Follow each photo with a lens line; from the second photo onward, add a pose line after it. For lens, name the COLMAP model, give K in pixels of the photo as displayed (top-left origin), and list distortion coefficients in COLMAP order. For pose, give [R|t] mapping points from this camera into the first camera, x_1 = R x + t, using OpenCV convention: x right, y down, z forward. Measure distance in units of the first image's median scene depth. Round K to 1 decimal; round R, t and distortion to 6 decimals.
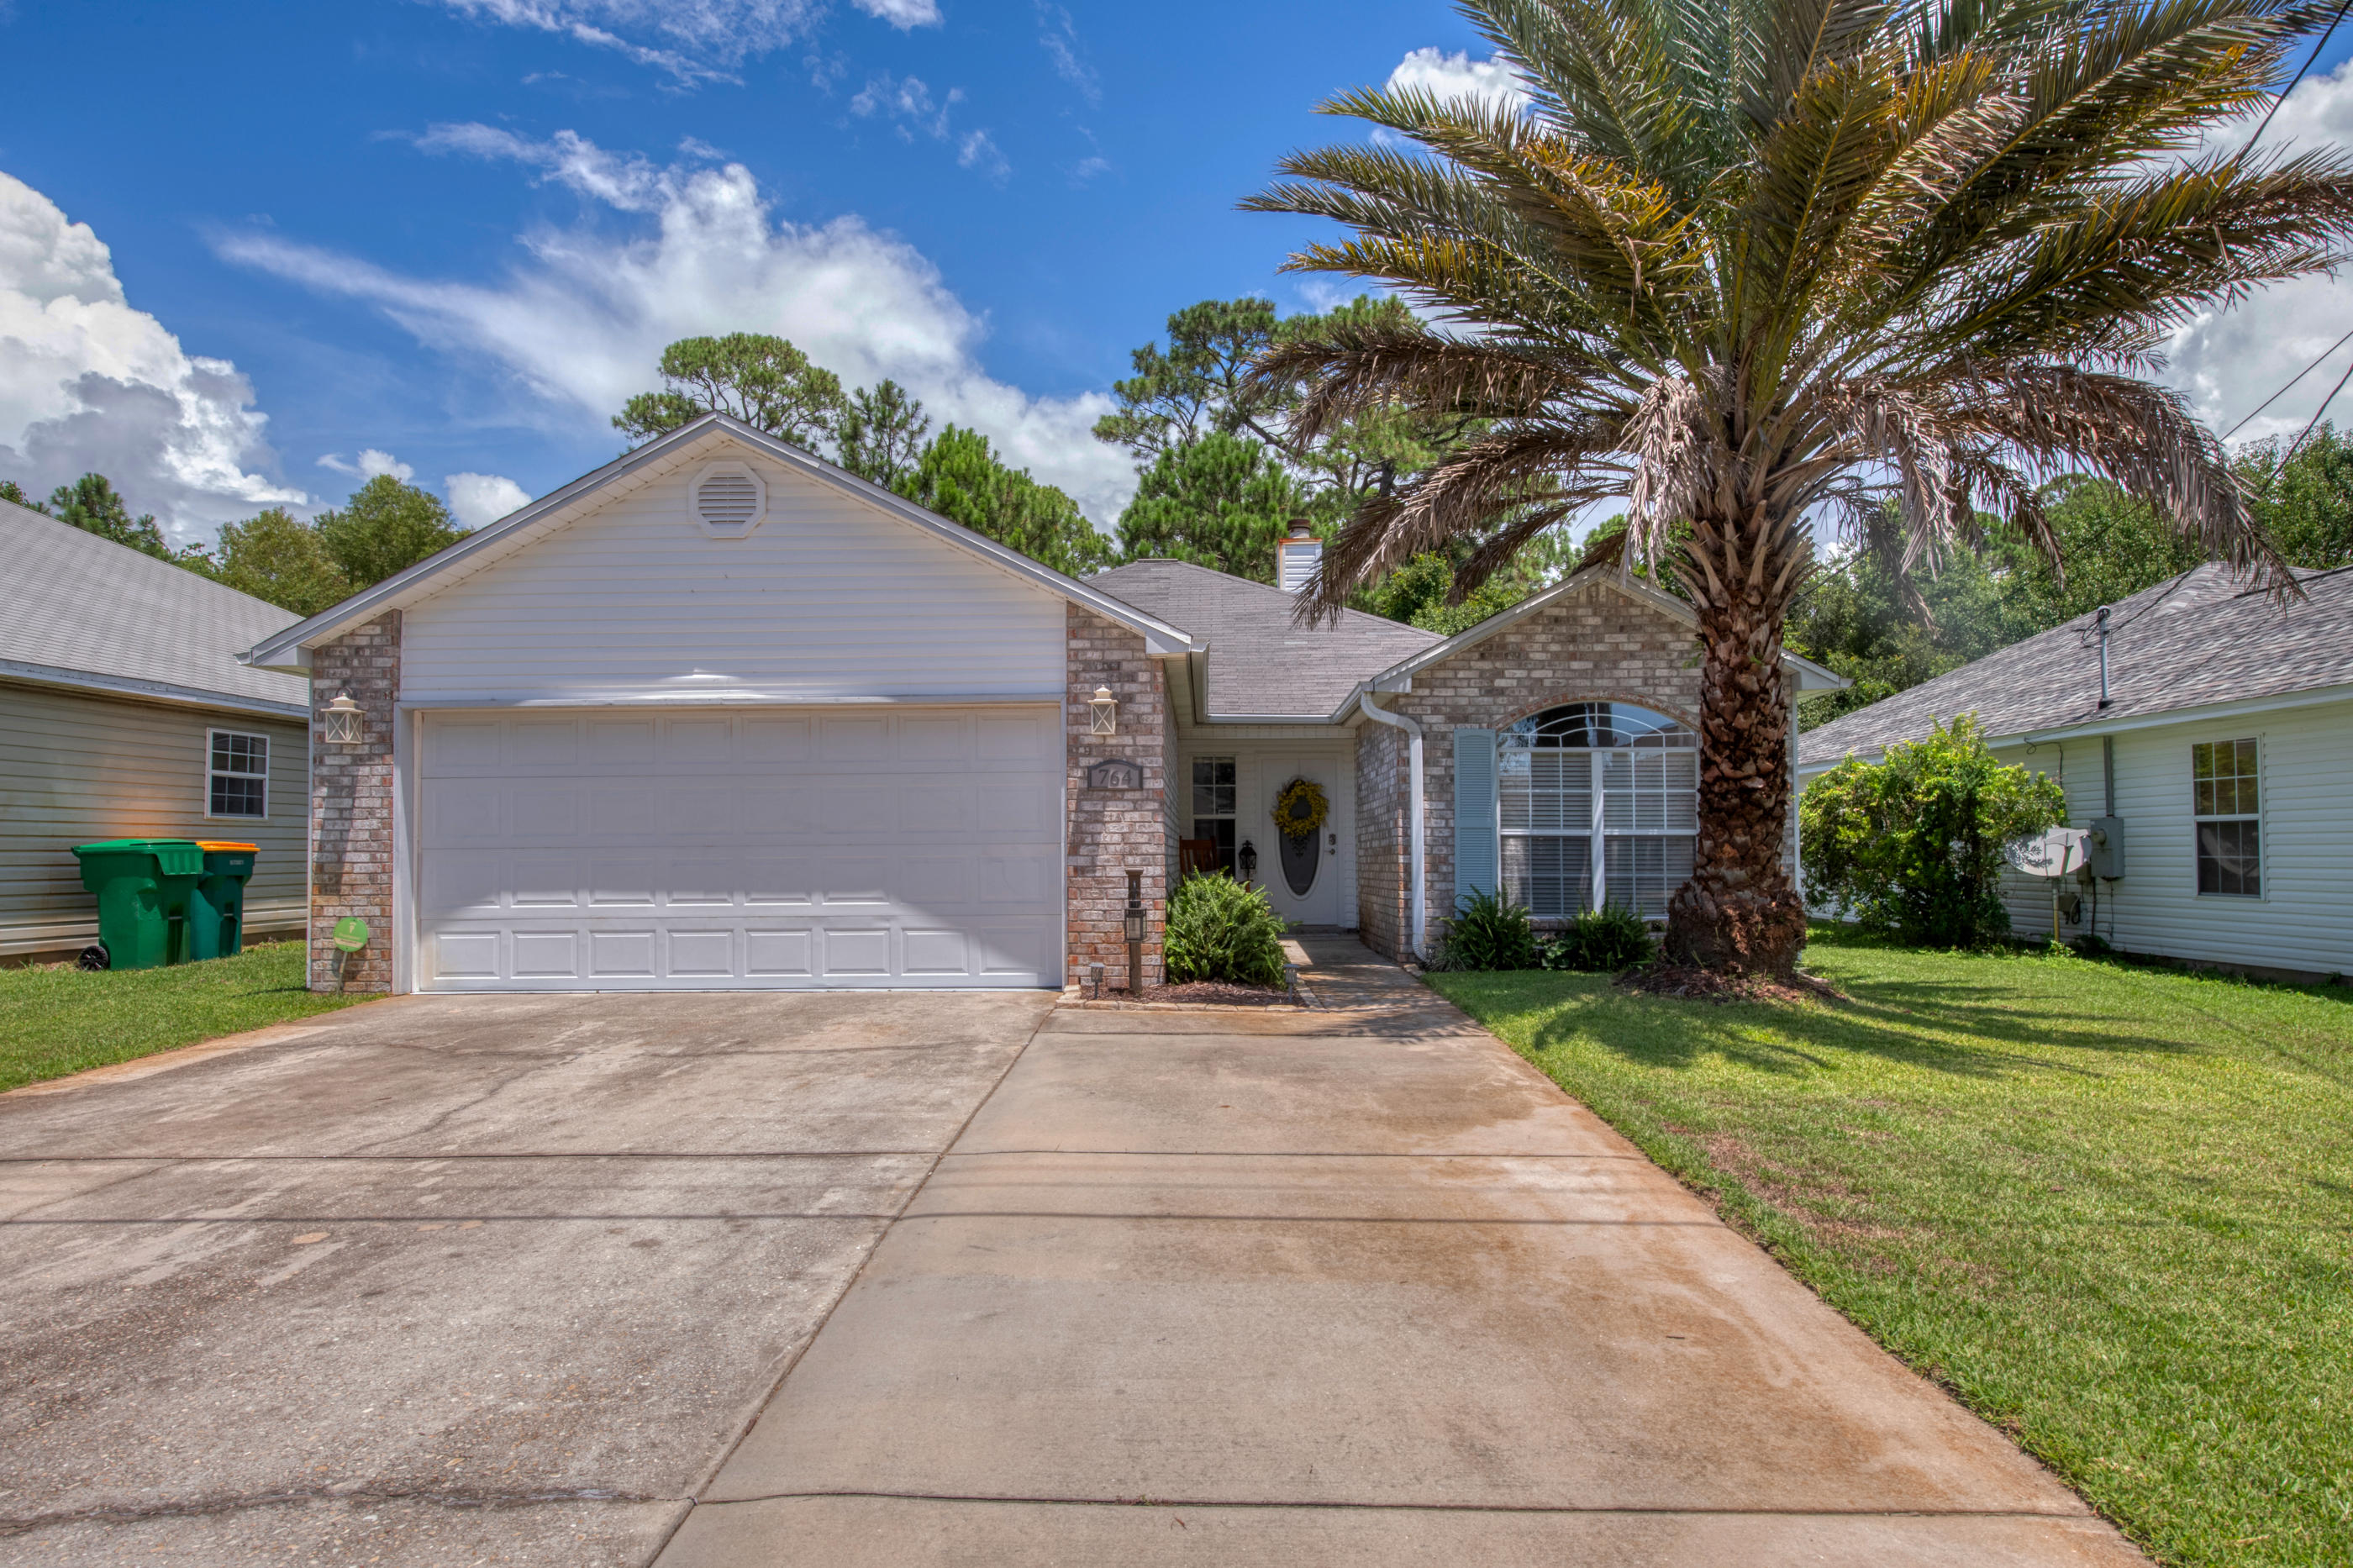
lens RADIAL K [[1349.8, 0, 1175.0], [0, 1349.8, 790.0], [0, 0, 1]] dist [-0.076371, 0.000071]
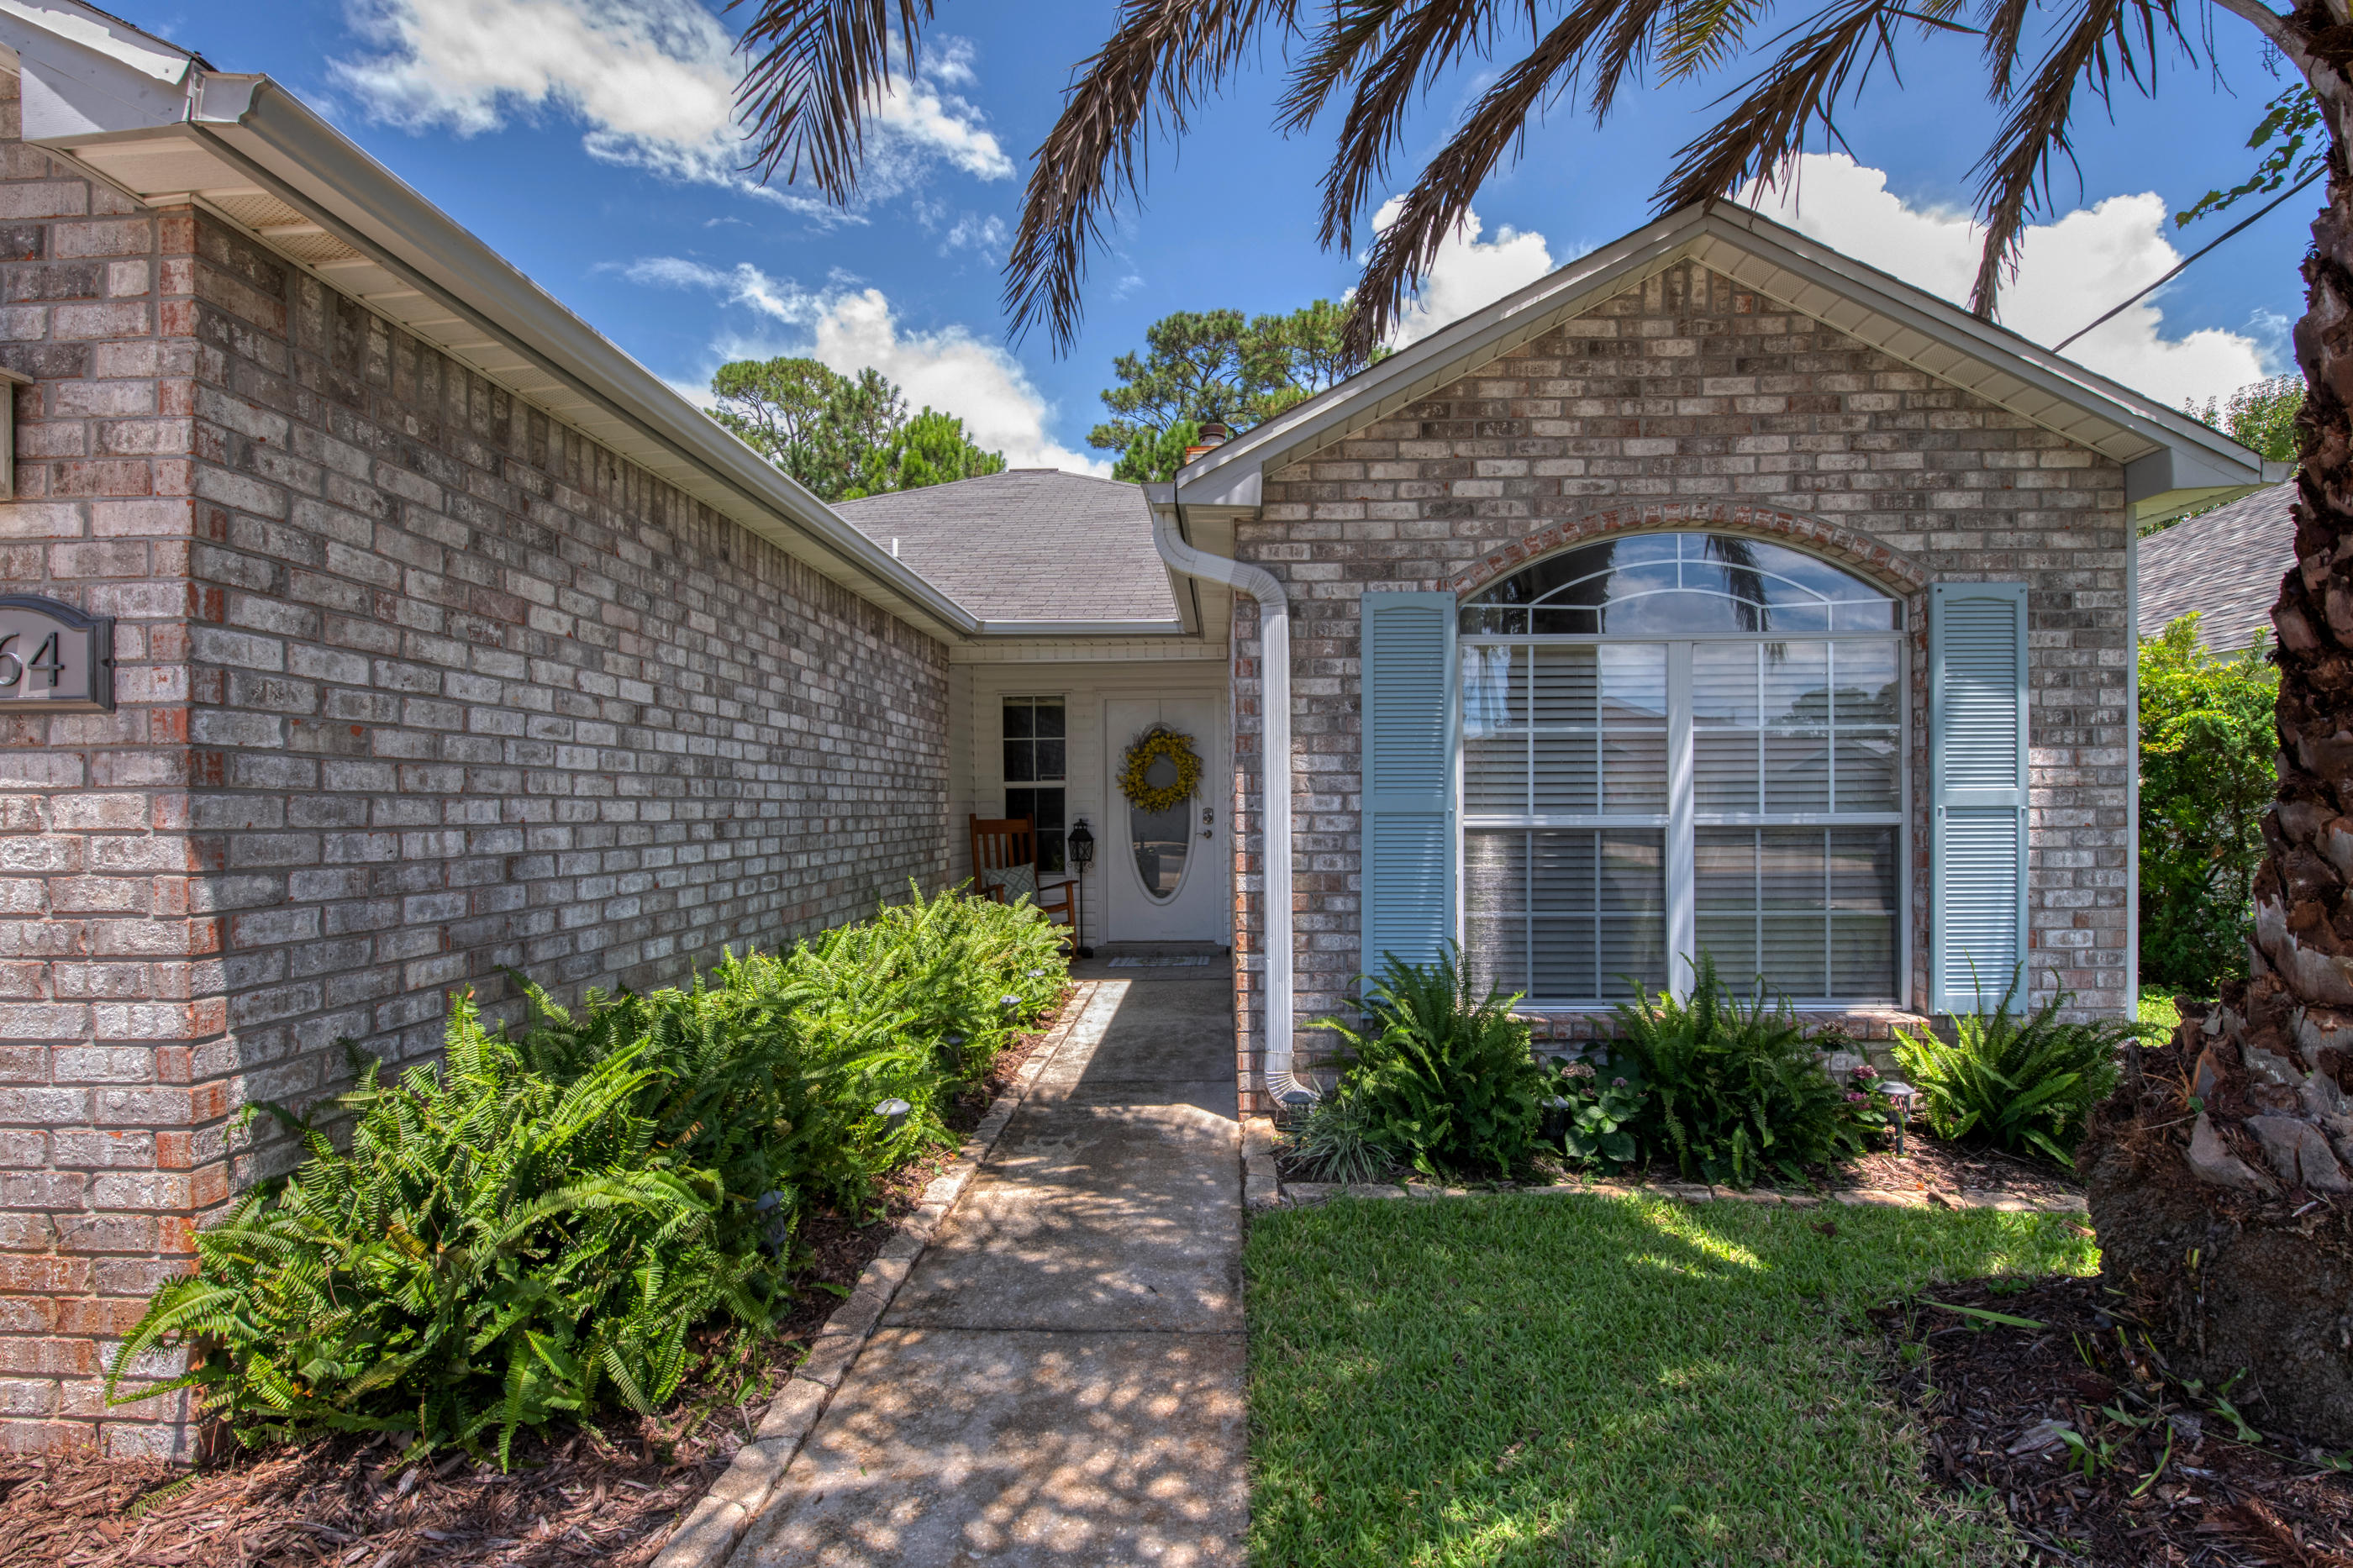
lens RADIAL K [[1084.7, 0, 1176.4], [0, 1084.7, 813.5], [0, 0, 1]] dist [0.000073, -0.000433]
pose [[0.999960, -0.008106, -0.003832, 0.145686], [0.008296, 0.998581, 0.052611, 0.008583], [0.003400, -0.052641, 0.998608, 0.631379]]
